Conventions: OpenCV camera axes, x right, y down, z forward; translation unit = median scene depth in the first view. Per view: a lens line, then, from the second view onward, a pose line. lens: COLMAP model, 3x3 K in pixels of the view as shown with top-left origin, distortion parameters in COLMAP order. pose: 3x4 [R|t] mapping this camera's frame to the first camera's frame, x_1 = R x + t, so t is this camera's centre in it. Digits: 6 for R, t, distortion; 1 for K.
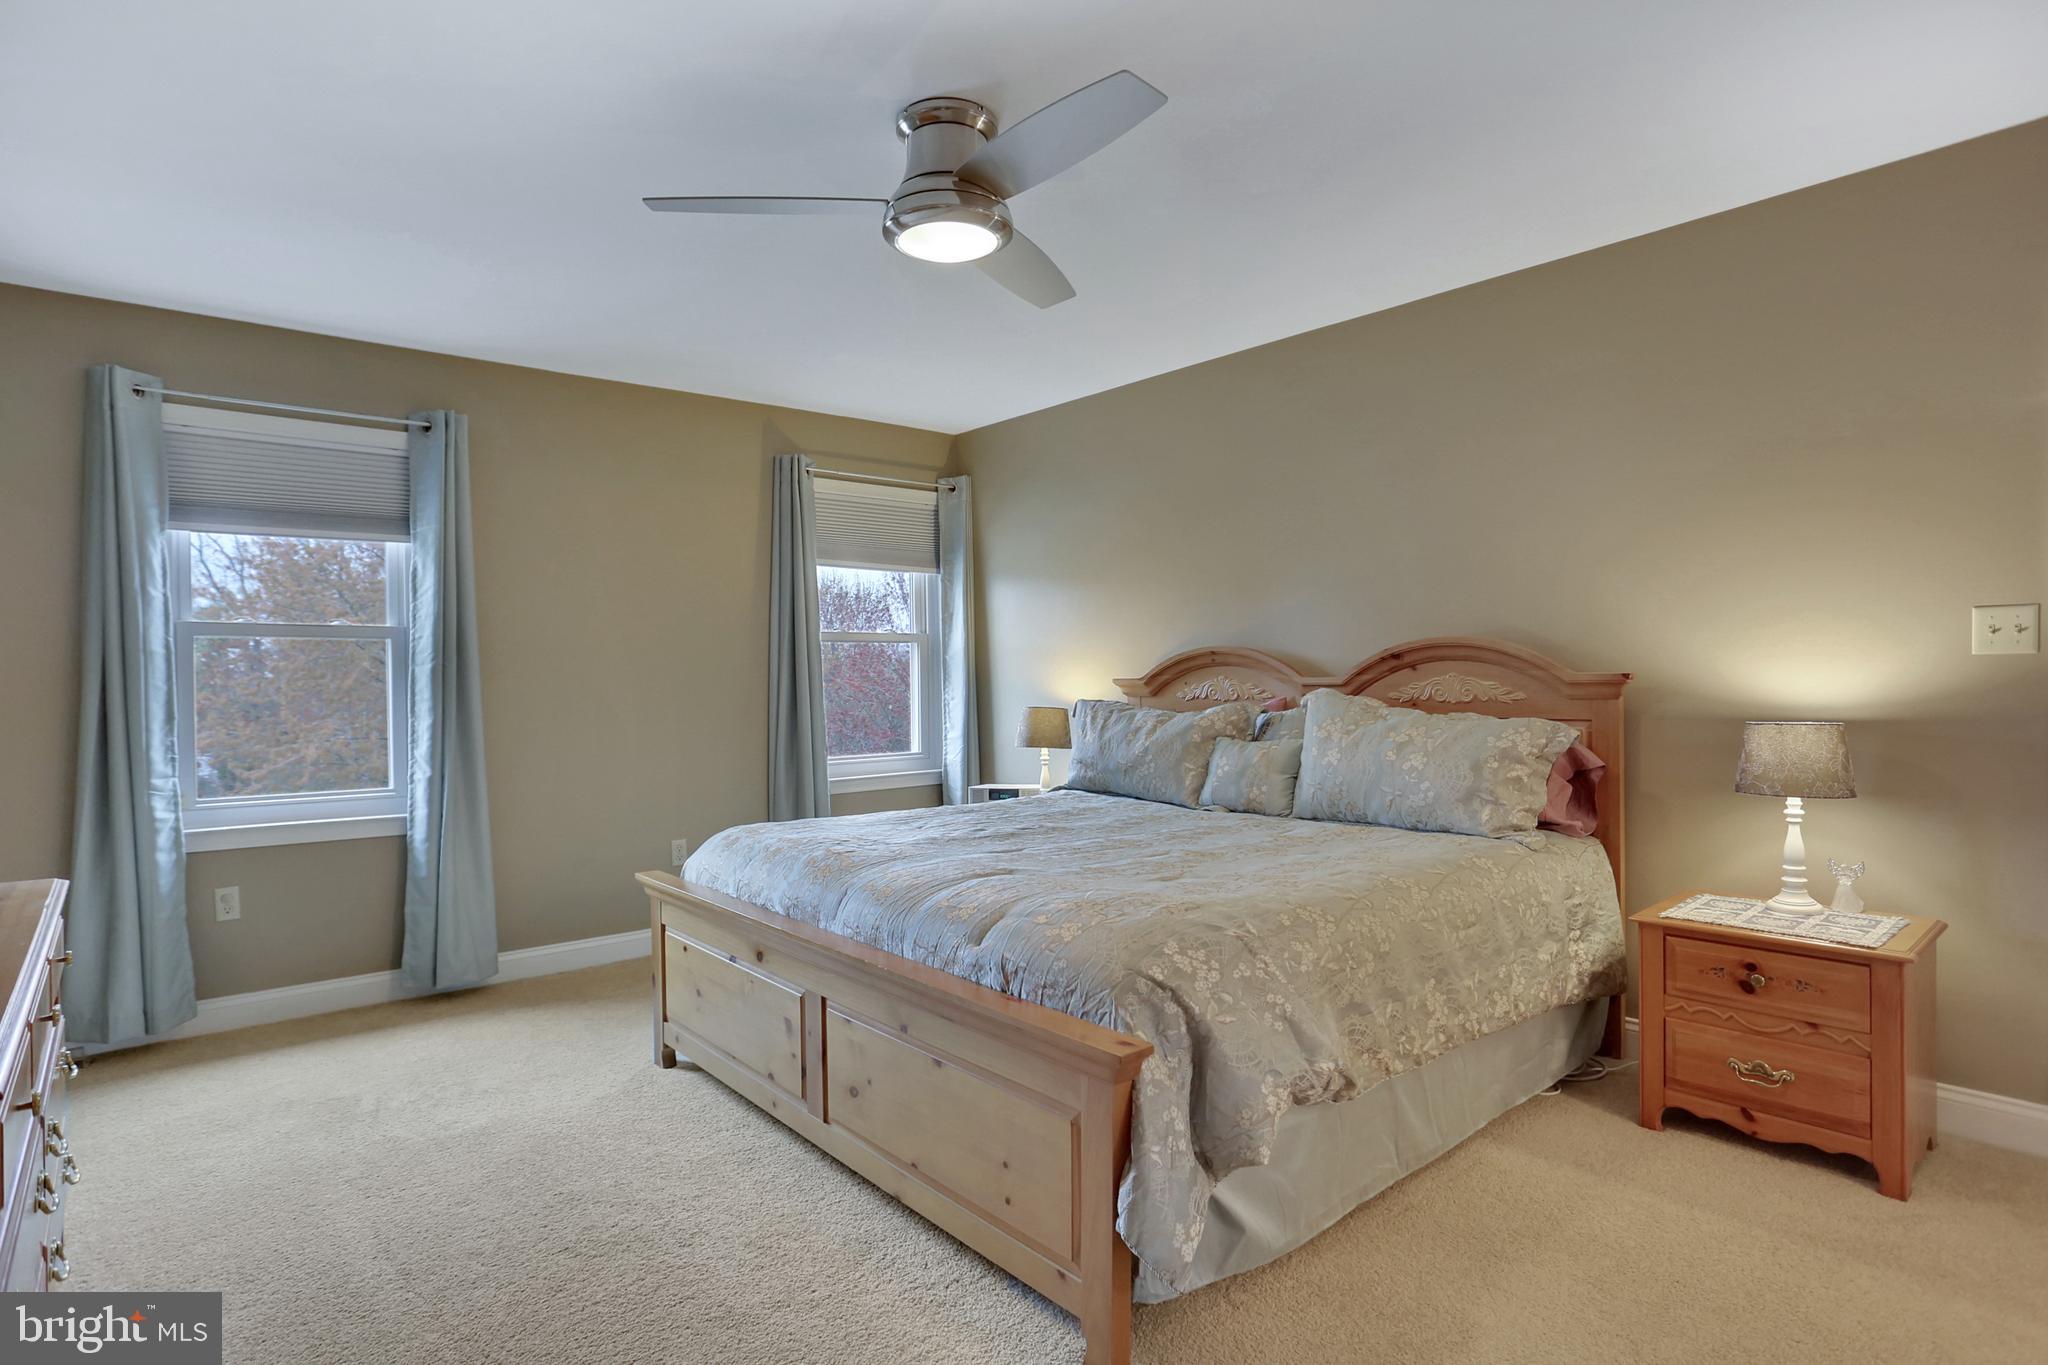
lens RADIAL K [[1040.0, 0, 1024.0], [0, 1040.0, 682.5], [0, 0, 1]] dist [-0.068688, 0.032528]
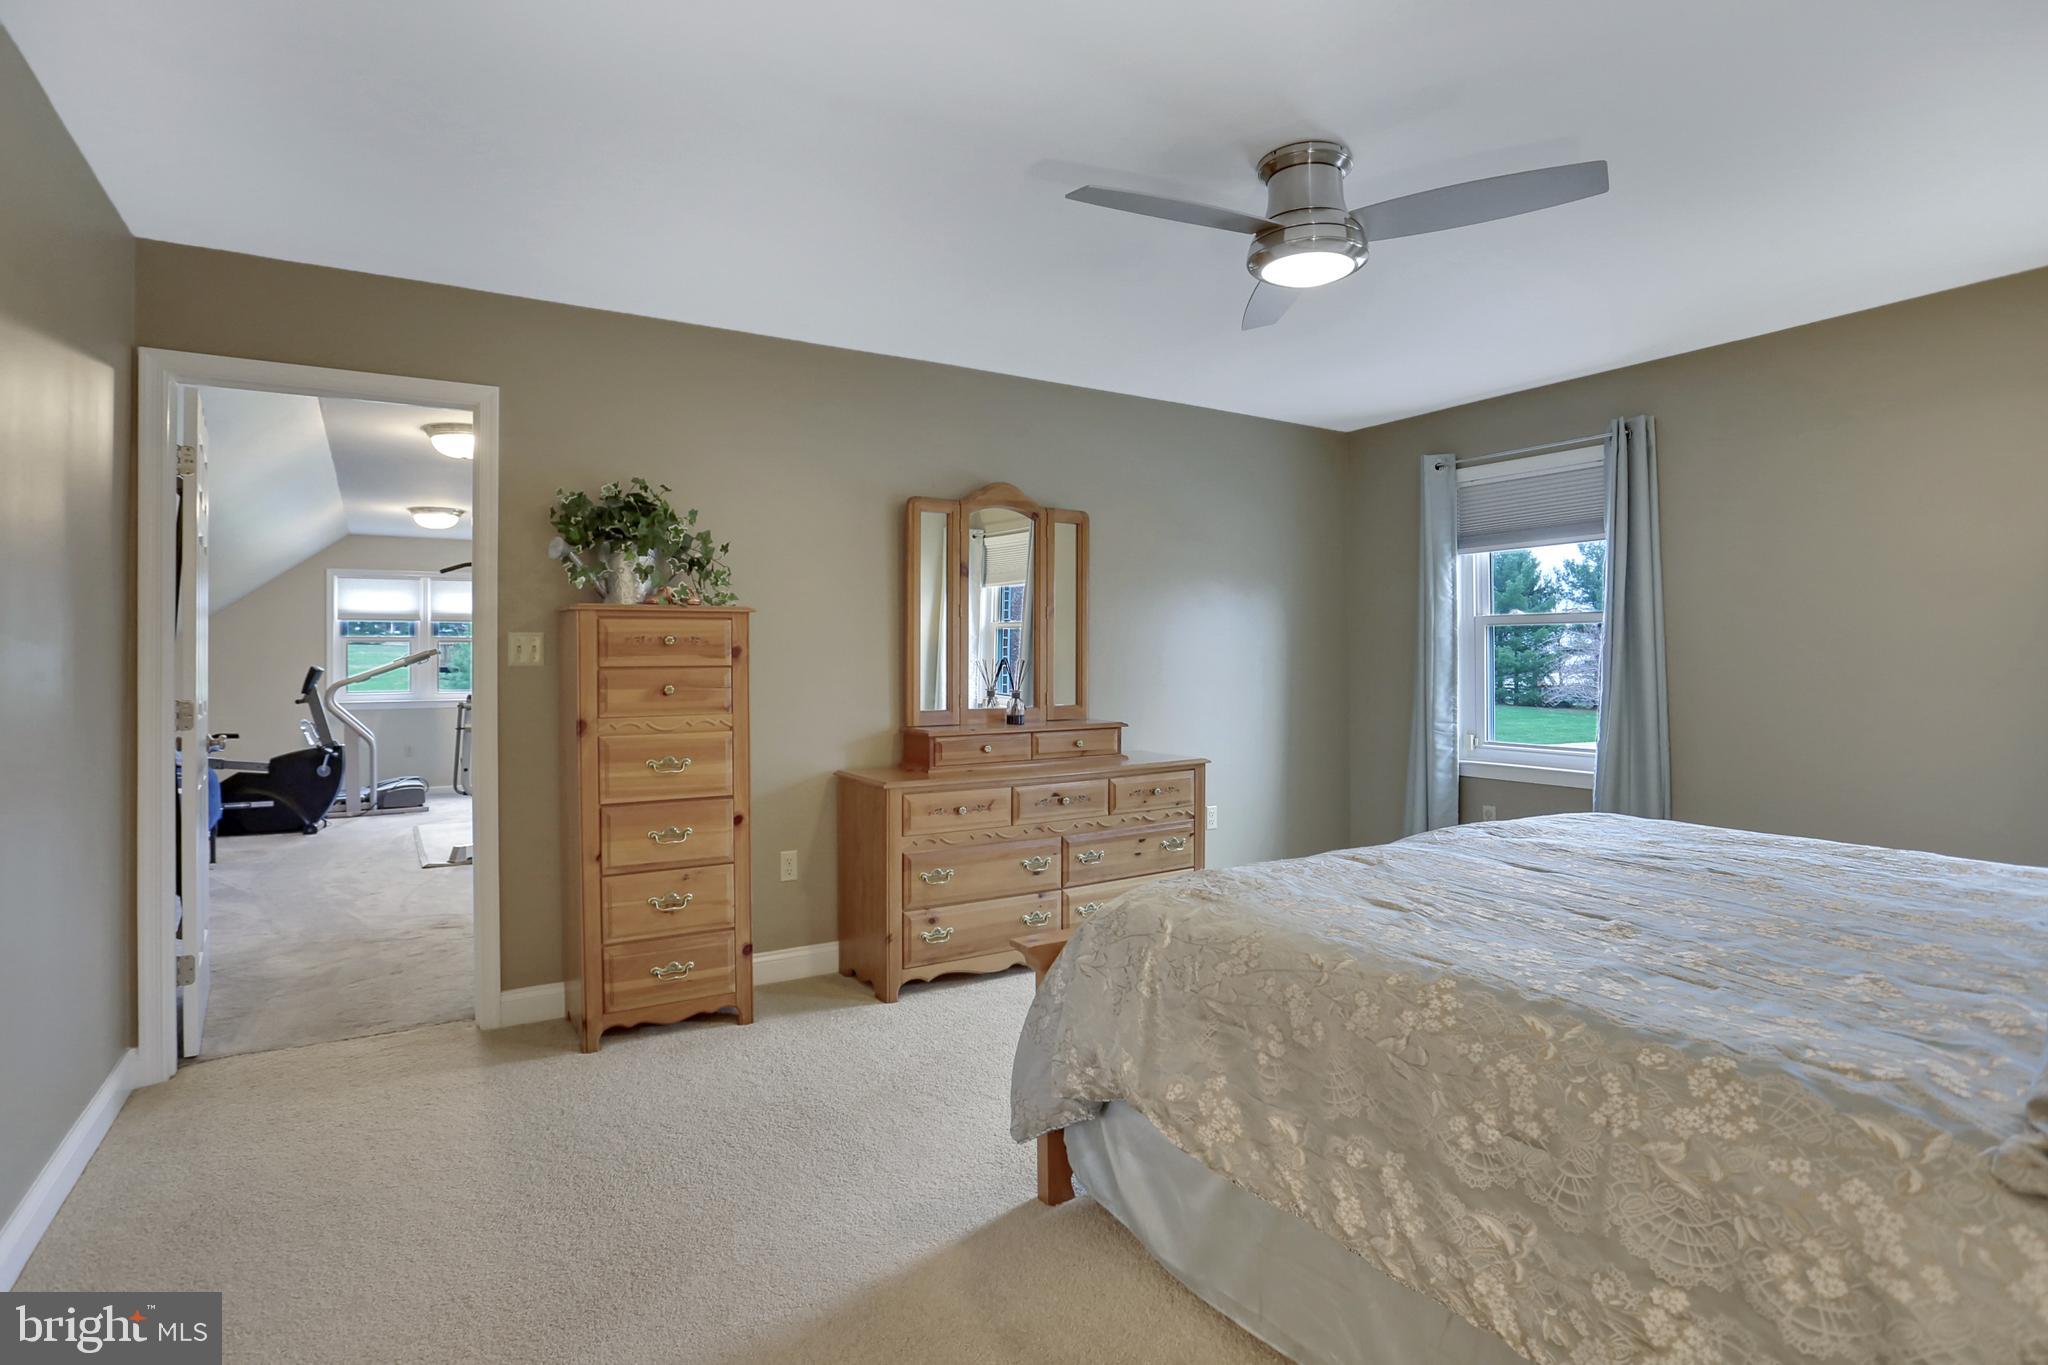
lens RADIAL K [[1040.0, 0, 1024.0], [0, 1040.0, 682.5], [0, 0, 1]] dist [-0.068688, 0.032528]
pose [[-0.161892, 0.033435, -0.986242, 0.758525], [-0.006555, 0.999367, 0.034956, -0.014859], [0.986787, 0.012124, -0.161570, 0.630388]]
